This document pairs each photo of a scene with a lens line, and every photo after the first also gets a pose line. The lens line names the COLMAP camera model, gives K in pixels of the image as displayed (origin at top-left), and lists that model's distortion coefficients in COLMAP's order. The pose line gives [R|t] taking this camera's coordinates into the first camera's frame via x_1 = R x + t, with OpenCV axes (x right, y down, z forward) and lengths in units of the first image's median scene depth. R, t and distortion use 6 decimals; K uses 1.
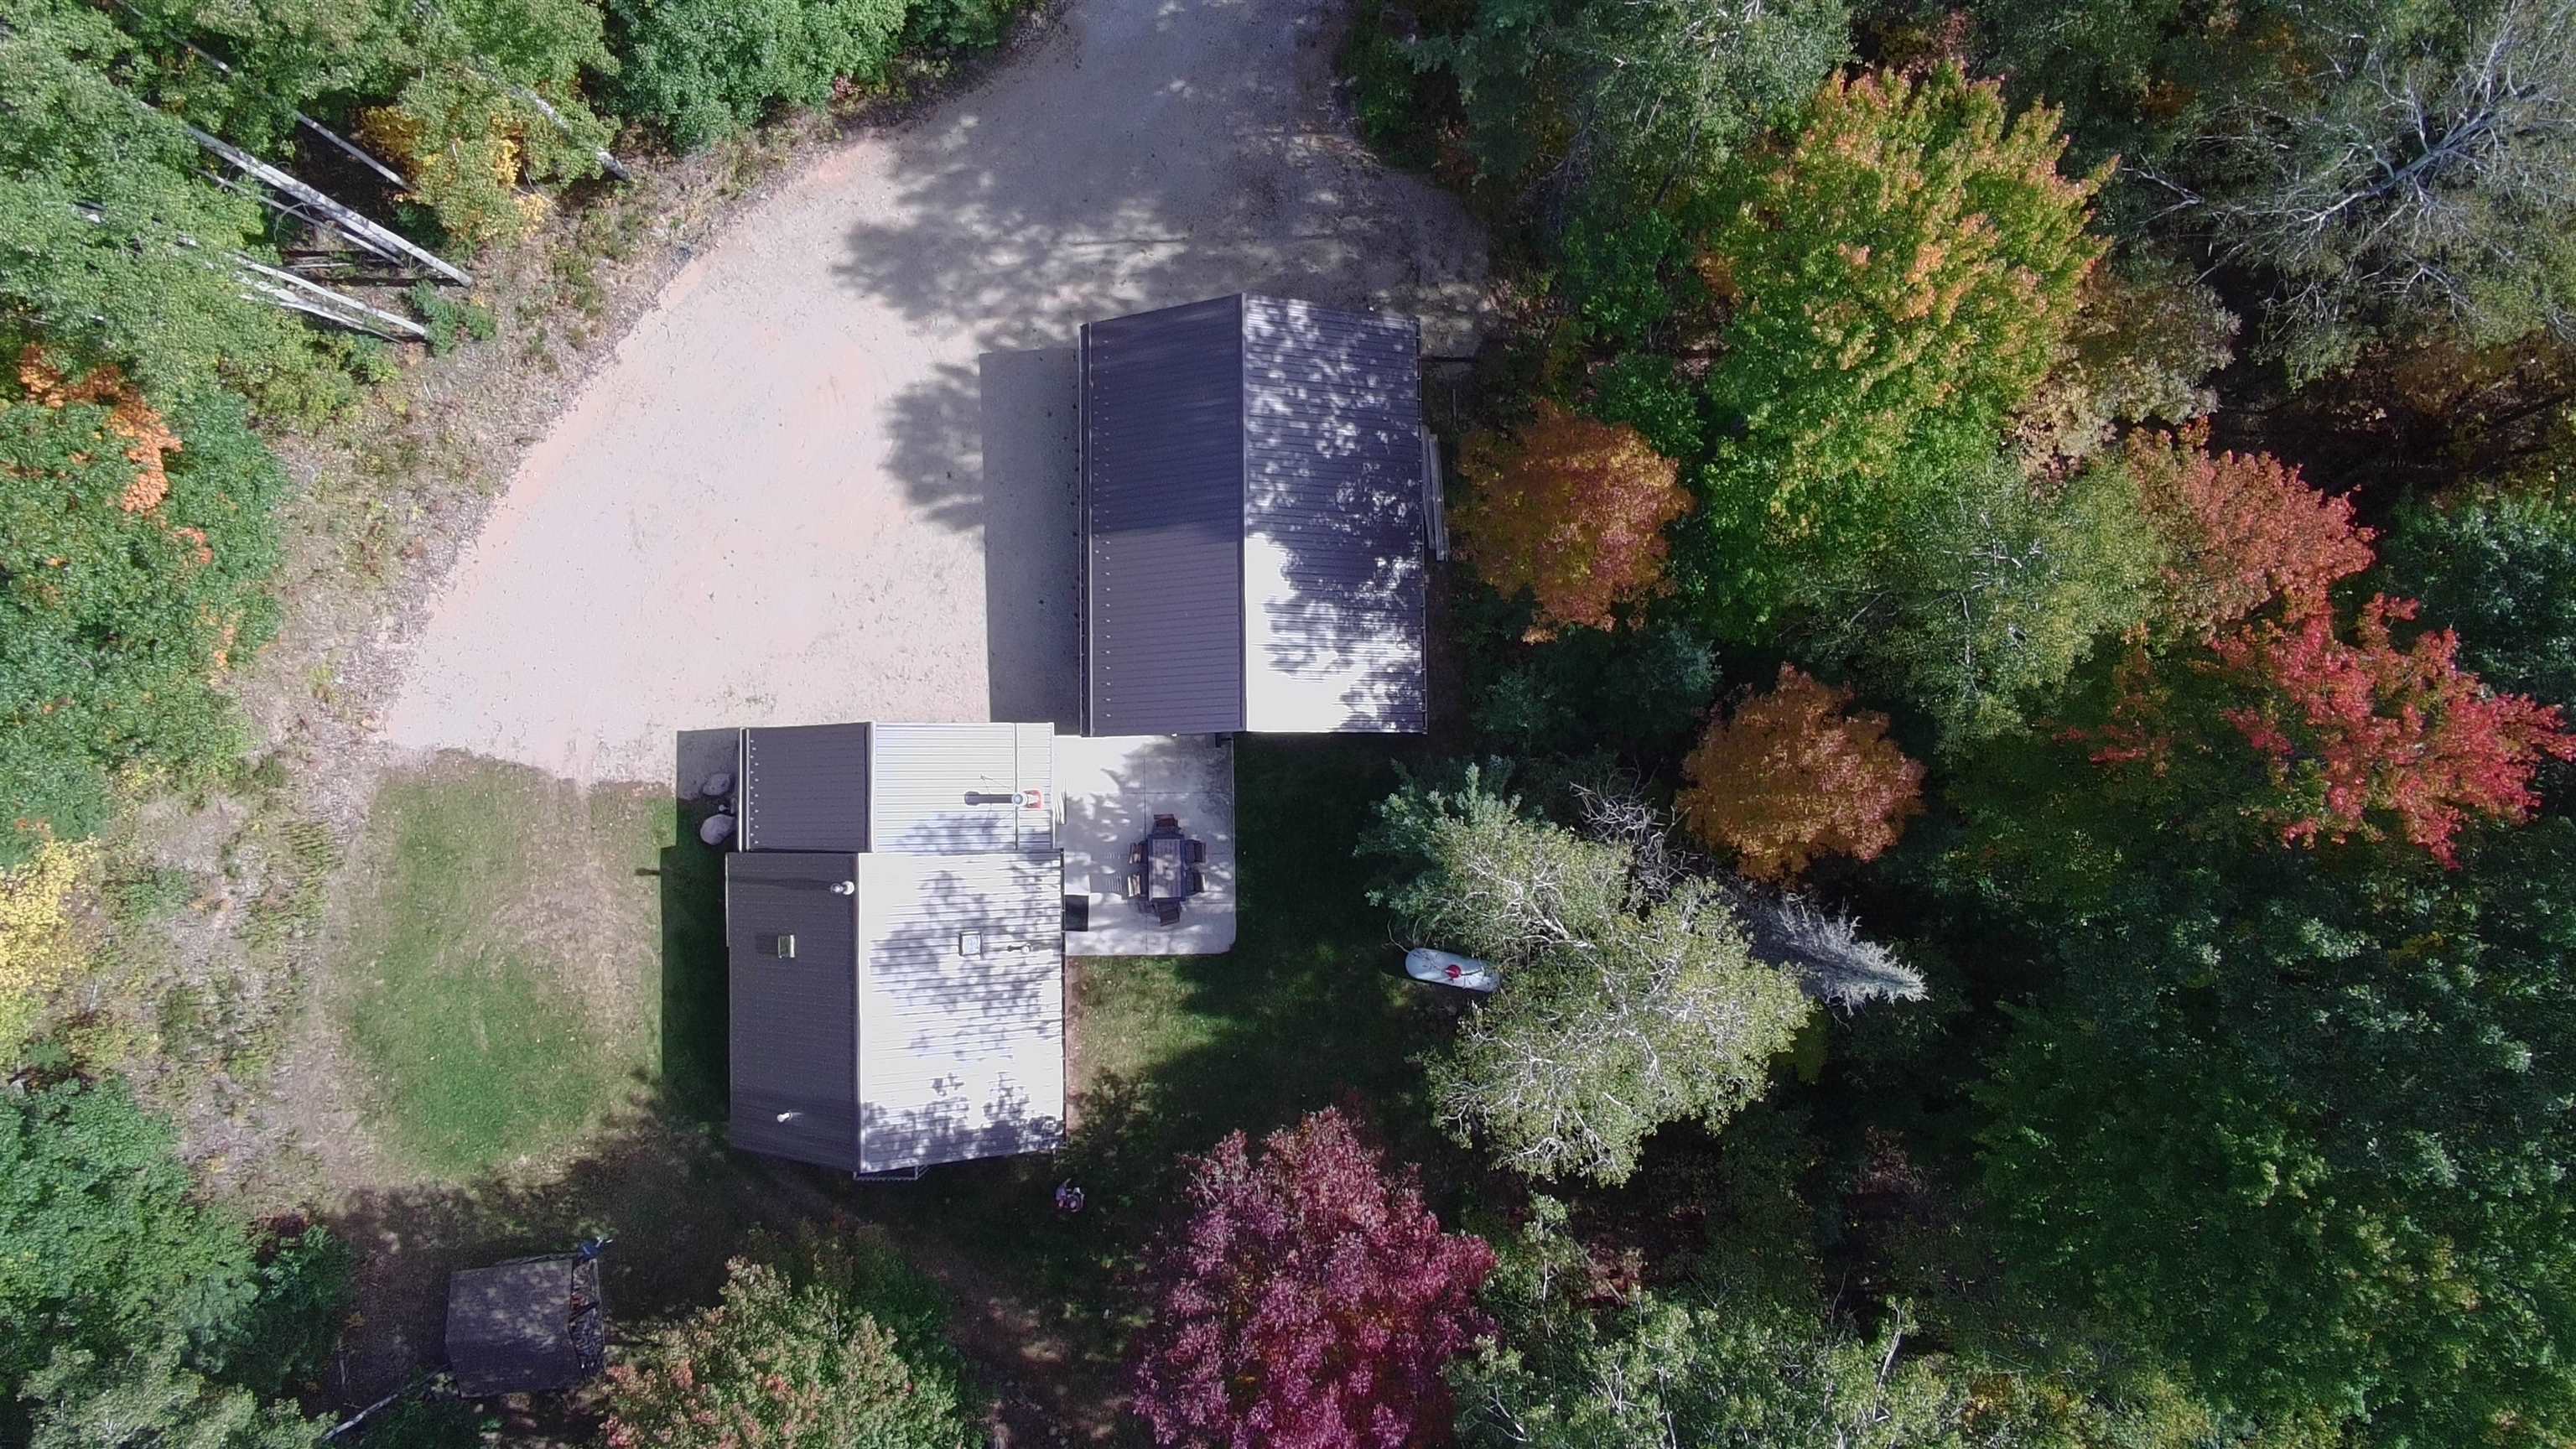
lens RADIAL K [[1480.5, 0, 1274.8], [0, 1480.5, 762.9], [0, 0, 1]] dist [-0.066492, 0.041435]
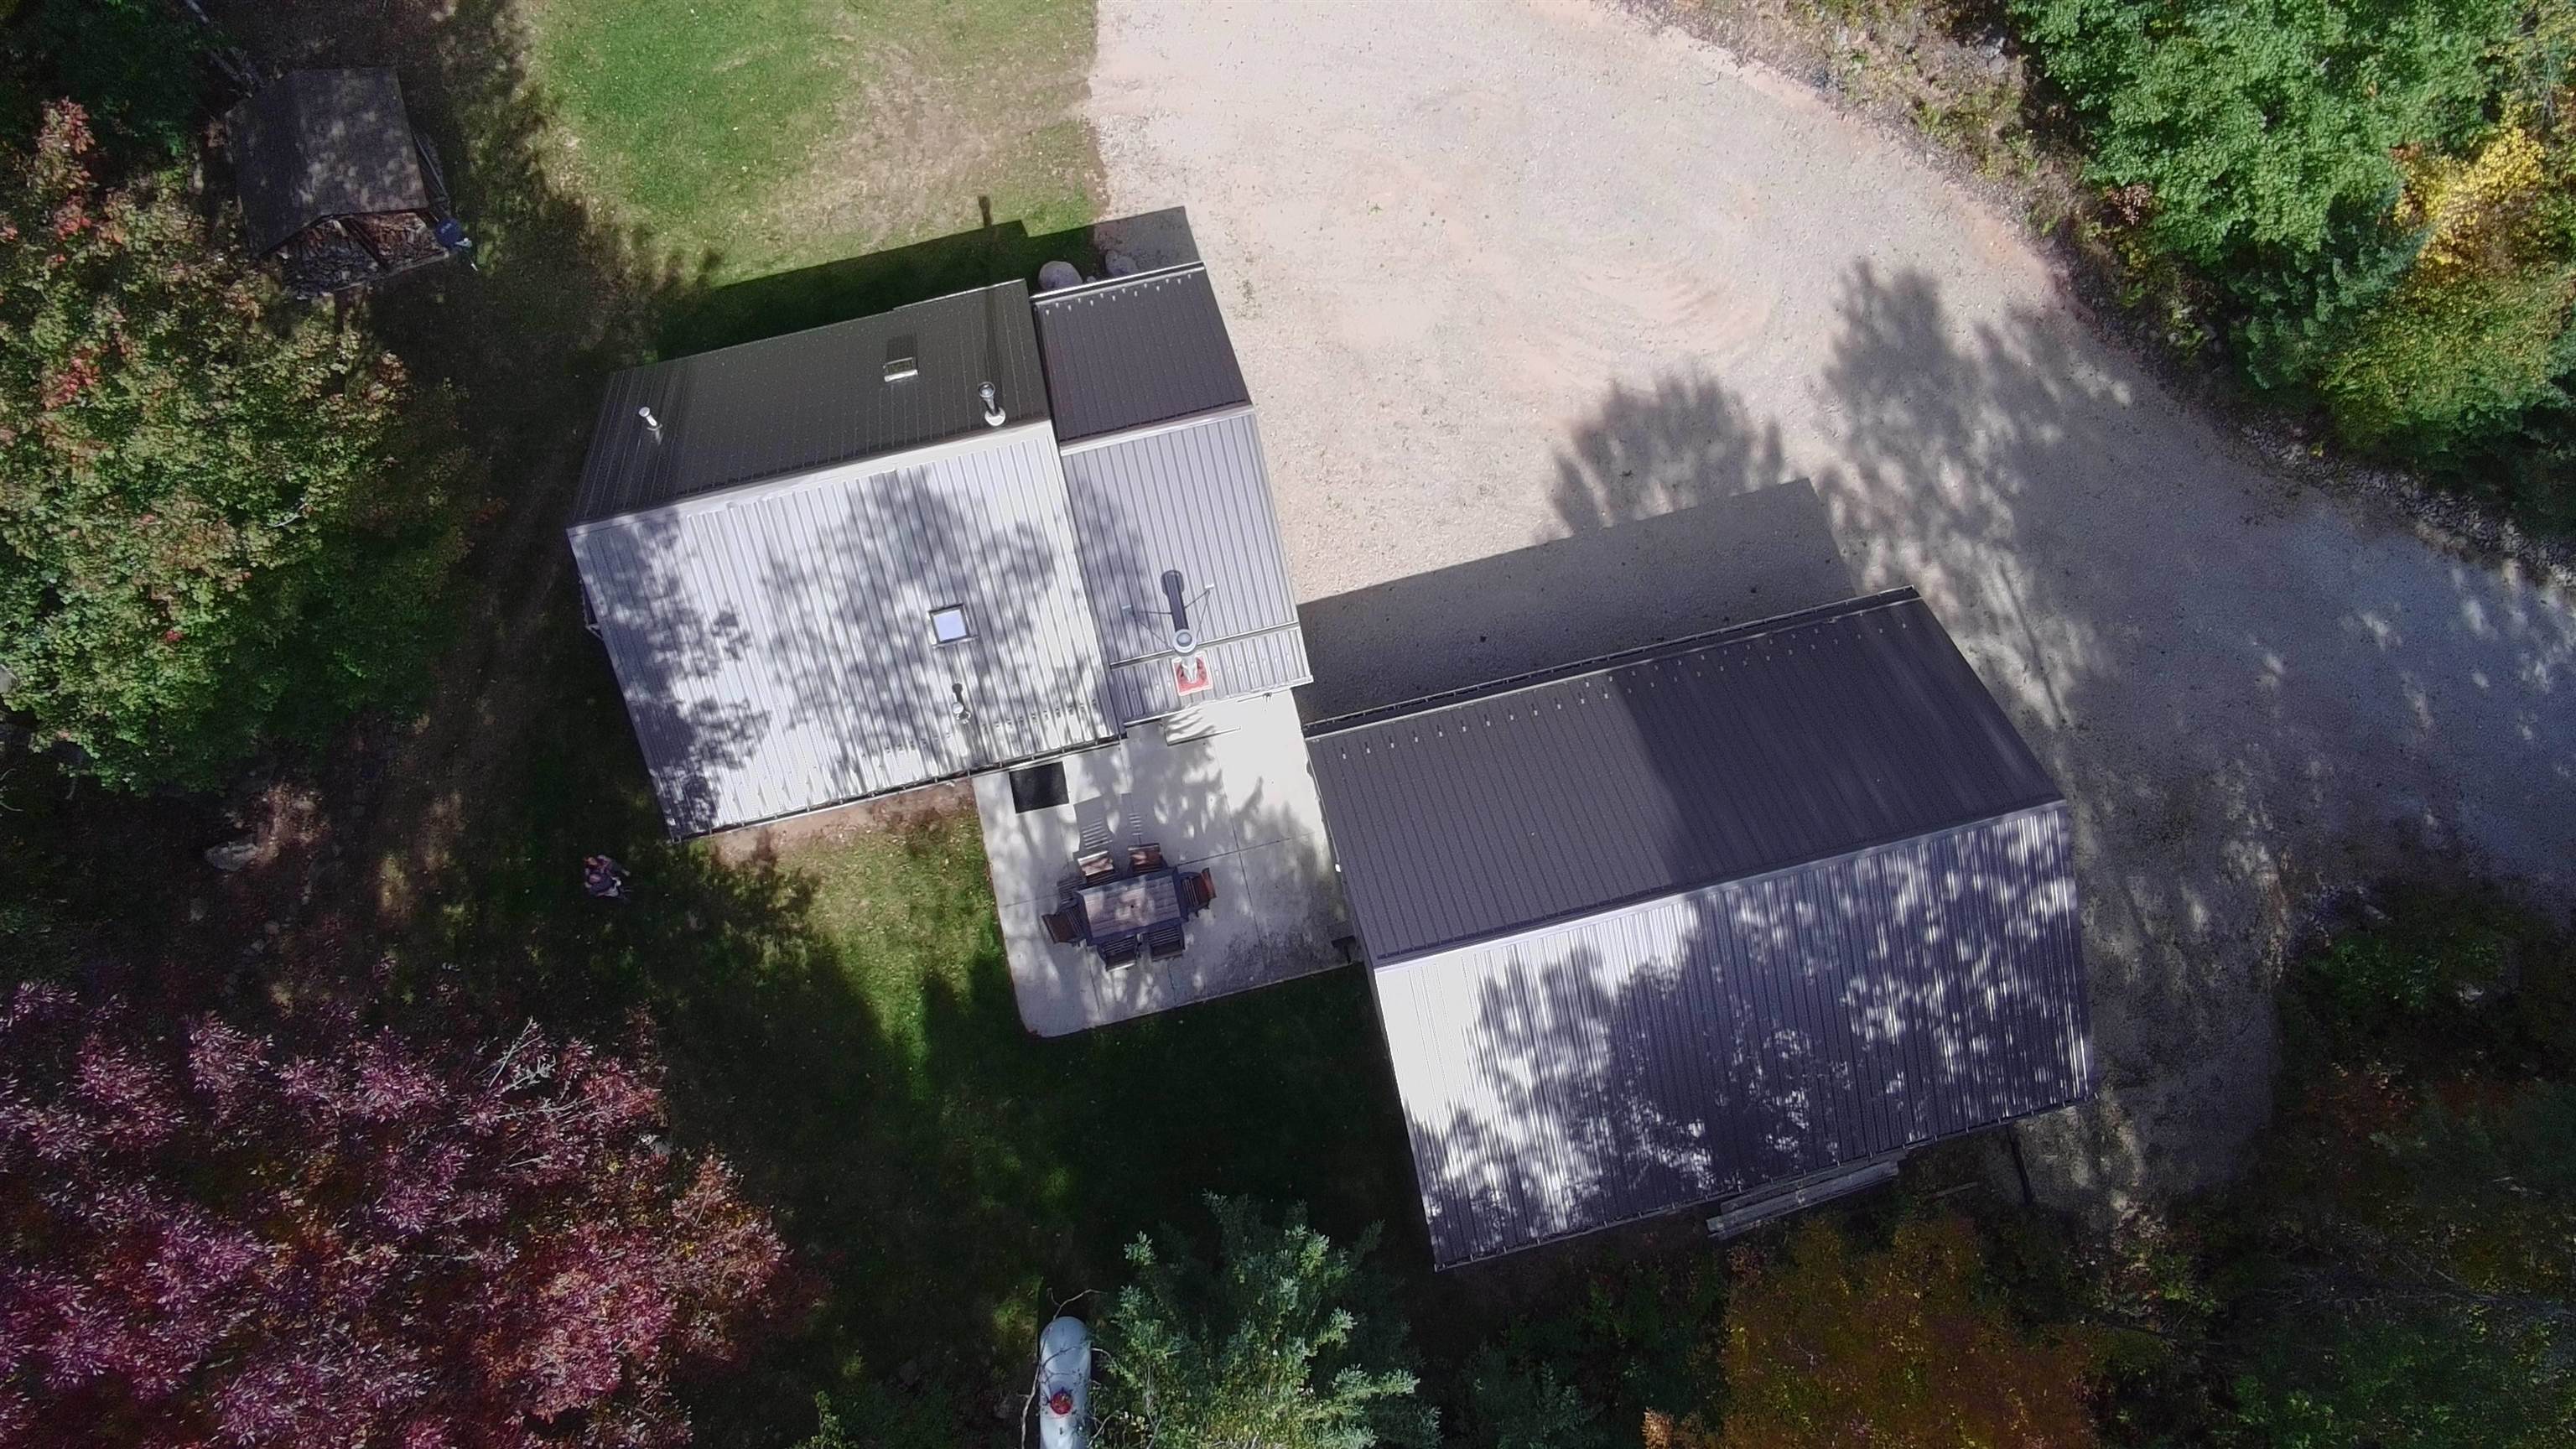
lens RADIAL K [[1480.5, 0, 1274.8], [0, 1480.5, 762.9], [0, 0, 1]] dist [-0.066492, 0.041435]
pose [[0.219573, 0.952446, -0.211269, 0.017829], [-0.975317, 0.219481, -0.024183, 0.012794], [0.023336, 0.211364, 0.977129, 0.363310]]
